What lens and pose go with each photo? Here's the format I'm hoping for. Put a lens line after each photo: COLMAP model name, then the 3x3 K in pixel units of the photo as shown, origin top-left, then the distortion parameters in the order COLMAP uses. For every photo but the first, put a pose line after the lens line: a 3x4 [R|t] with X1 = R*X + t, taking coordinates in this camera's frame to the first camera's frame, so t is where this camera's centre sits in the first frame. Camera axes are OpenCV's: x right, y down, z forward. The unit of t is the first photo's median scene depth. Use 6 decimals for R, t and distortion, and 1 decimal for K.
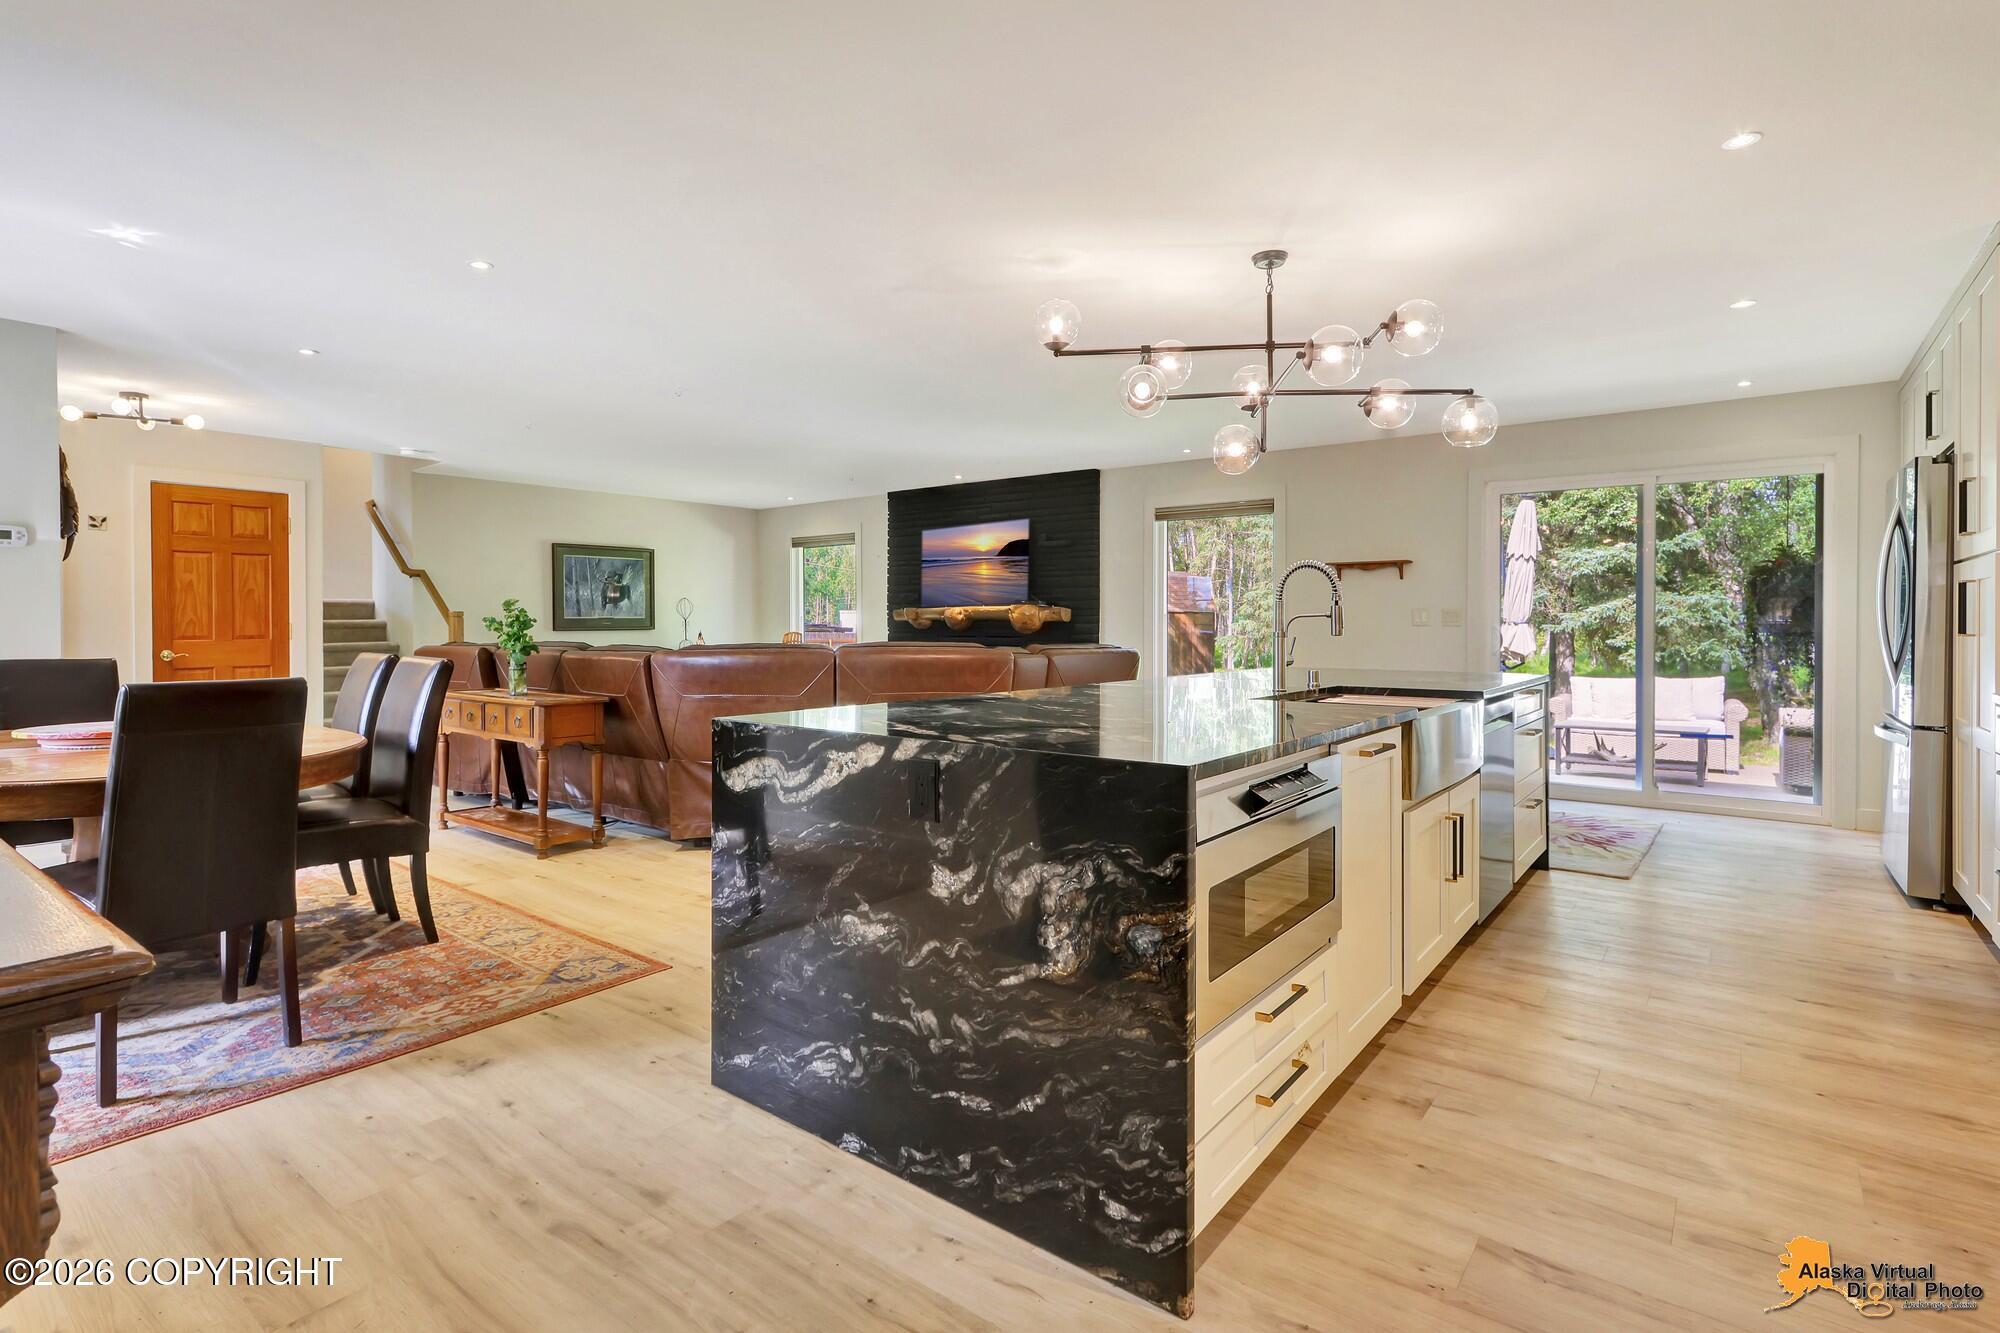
lens RADIAL K [[953.3, 0, 1030.1], [0, 953.3, 628.5], [0, 0, 1]] dist [0.000325, -0.001118]
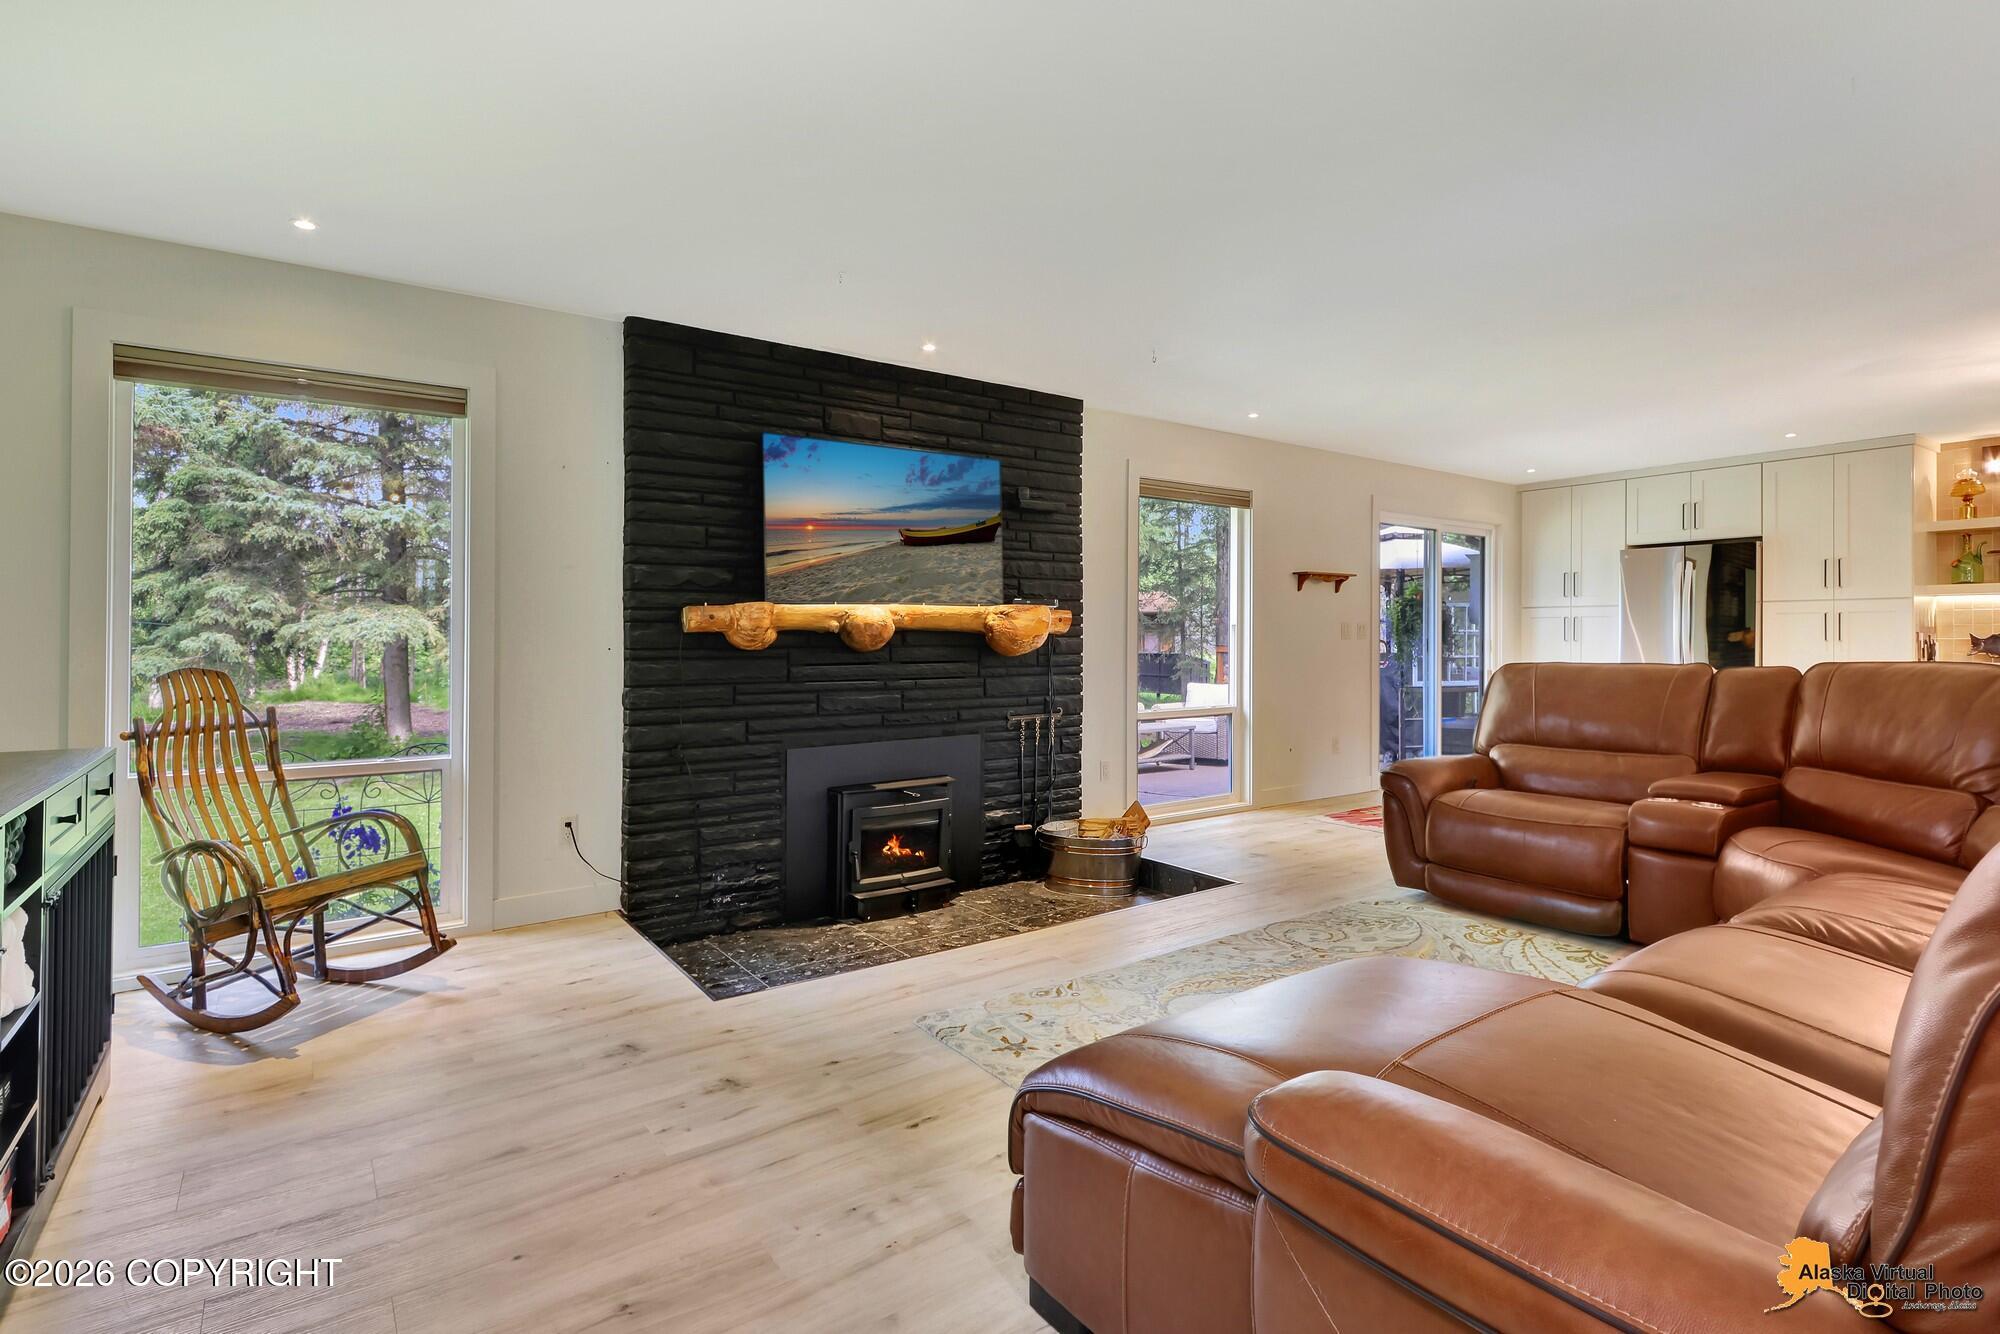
lens RADIAL K [[993.8, 0, 1002.5], [0, 993.8, 624.2], [0, 0, 1]] dist [0.001452, -0.001024]
pose [[0.308985, 0.011251, 0.951000, -0.618542], [0.007354, 0.999872, -0.014218, -0.005522], [-0.951039, 0.011387, 0.308862, 0.891342]]
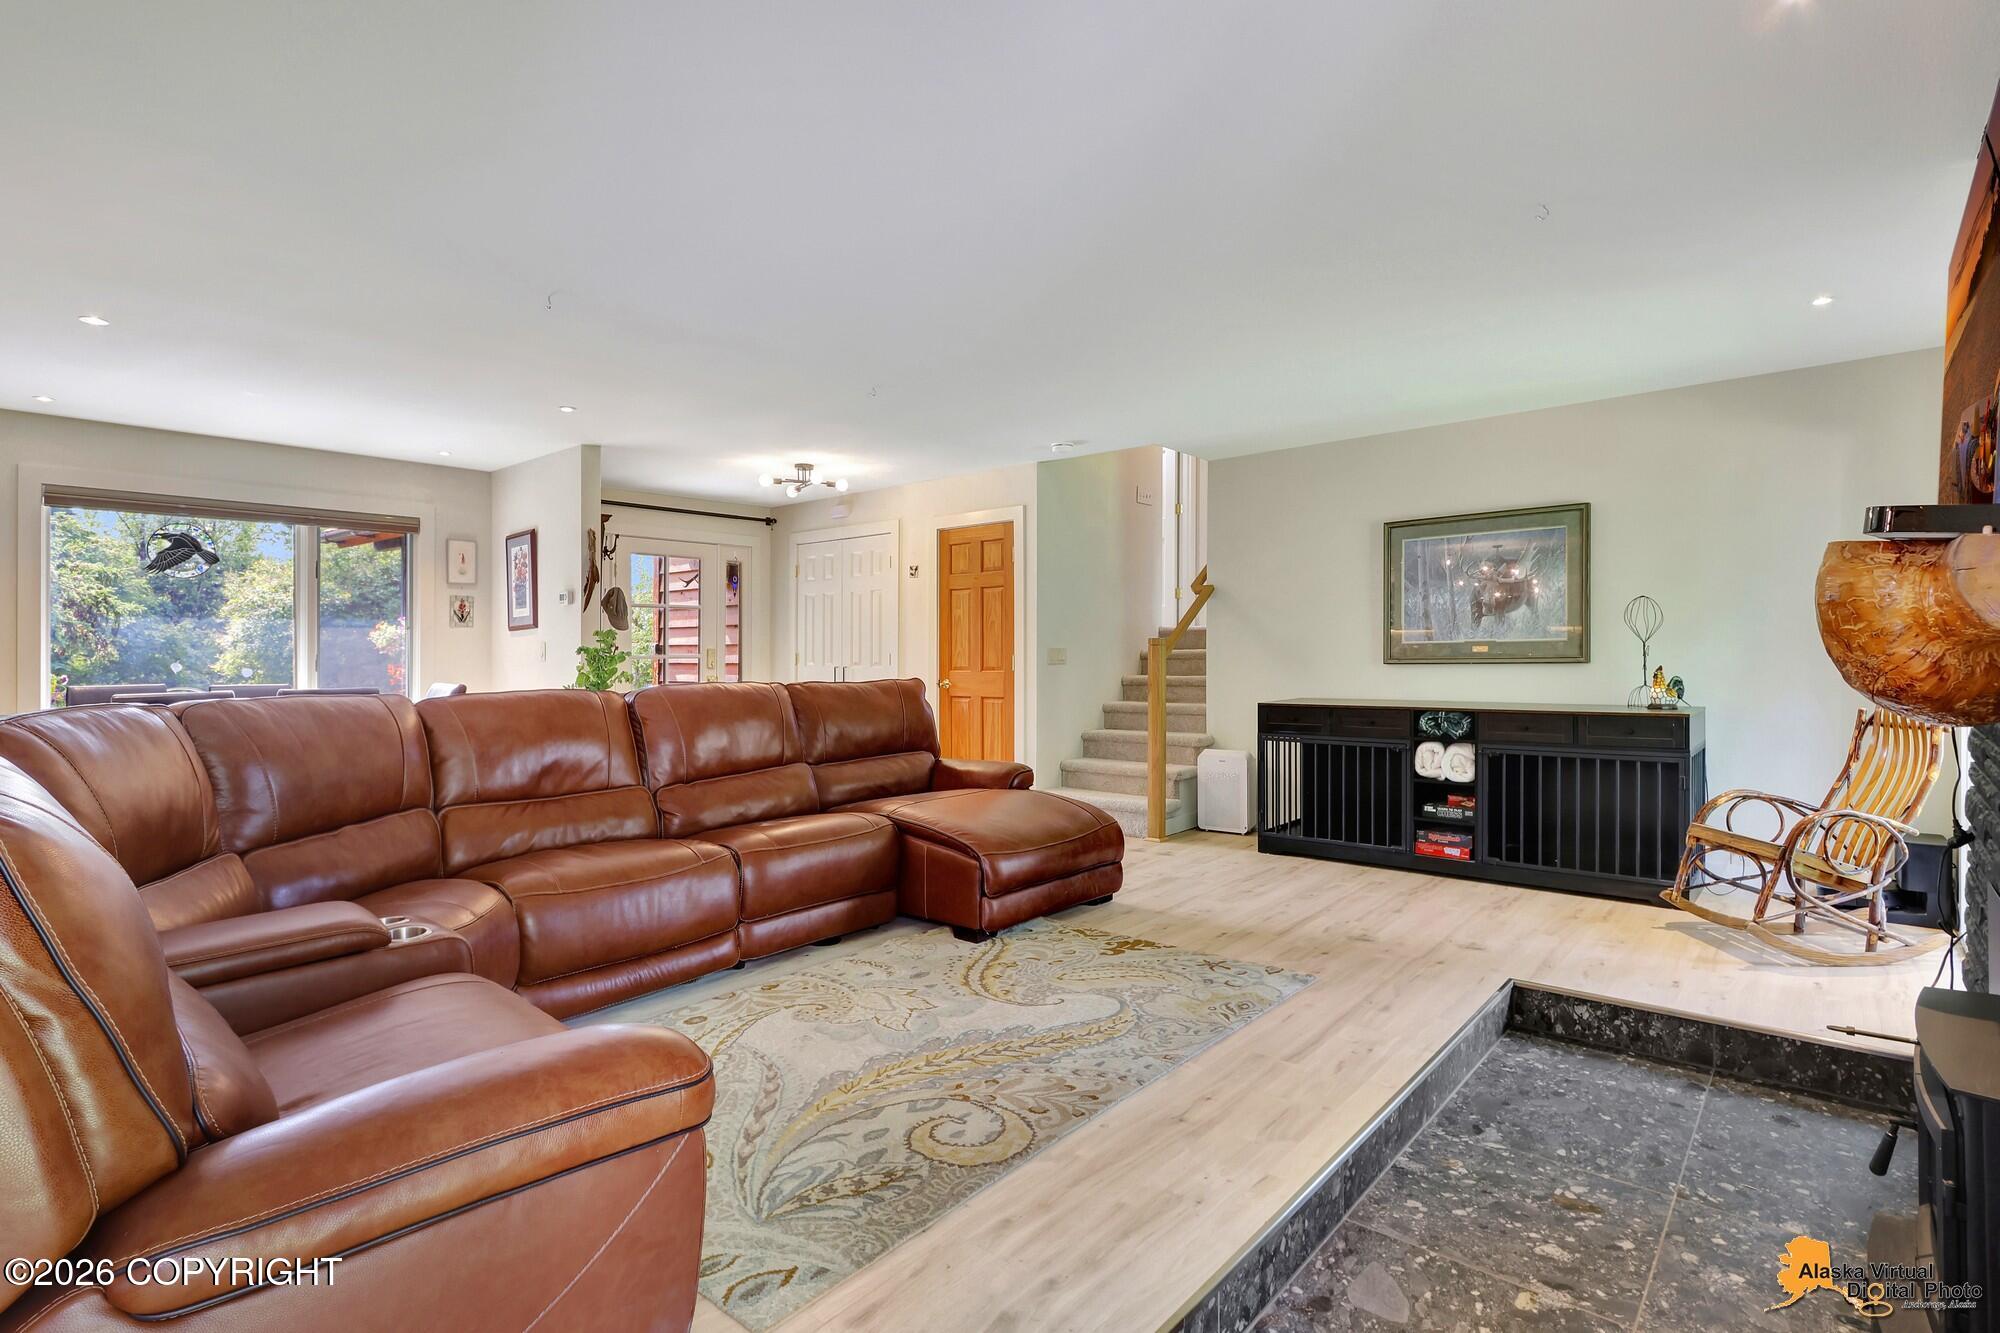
lens RADIAL K [[965.8, 0, 1008.2], [0, 965.8, 645.1], [0, 0, 1]] dist [0.000993, -0.000477]
pose [[-0.073153, -0.006376, -0.997300, 0.174511], [0.003442, 0.999972, -0.006646, -0.007567], [0.997315, -0.003919, -0.073129, 0.935270]]
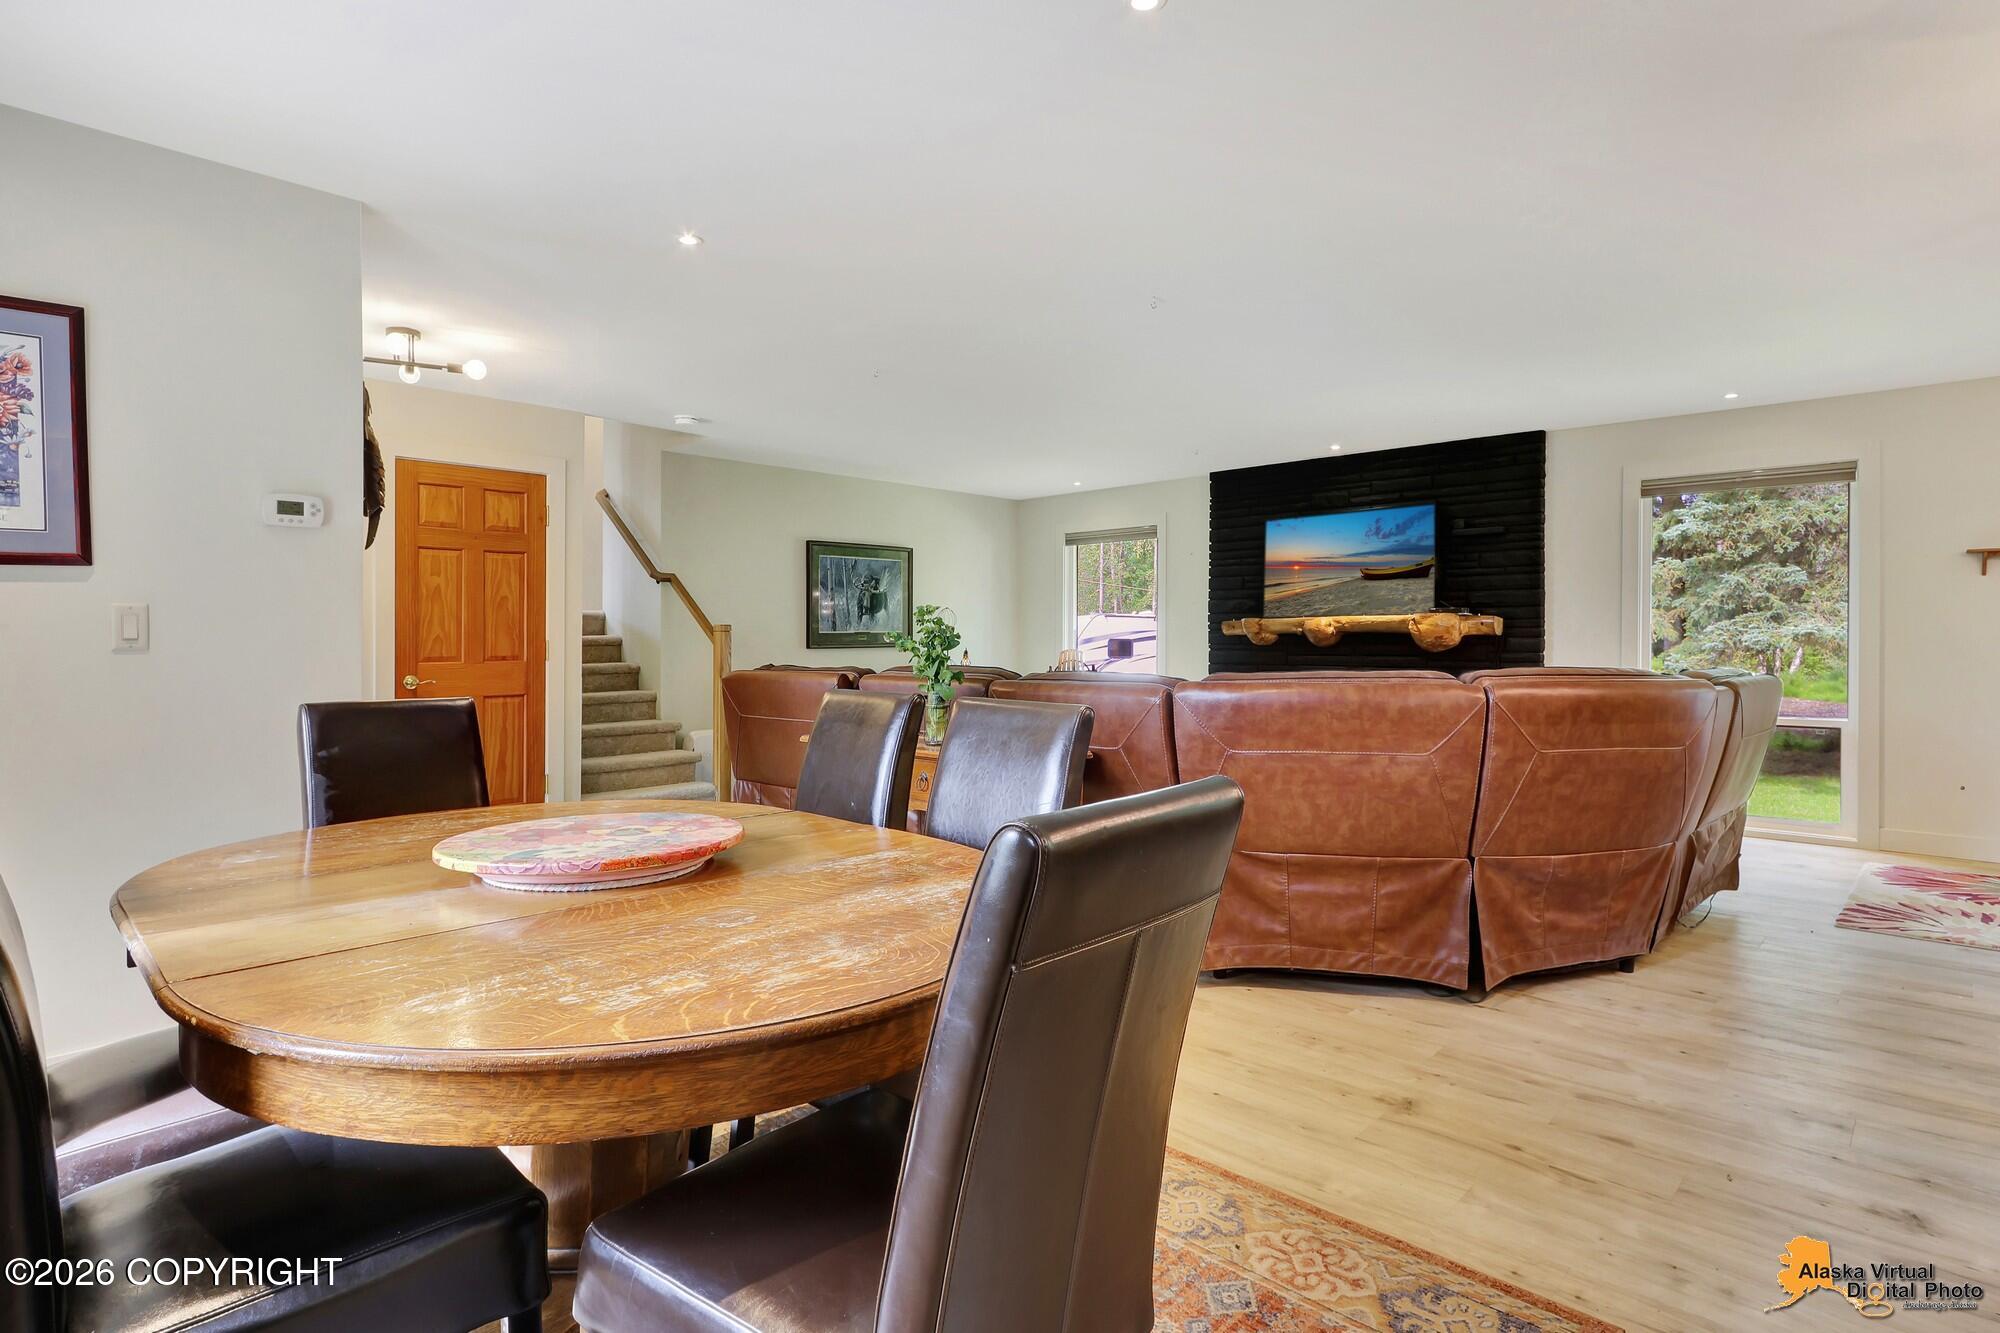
lens RADIAL K [[1020.4, 0, 1039.1], [0, 1020.4, 619.2], [0, 0, 1]] dist [0.004691, 0.000455]
pose [[0.995888, -0.004266, -0.090495, -0.264055], [0.002167, 0.999727, -0.023279, -0.002221], [0.090570, 0.022987, 0.995625, 0.180561]]
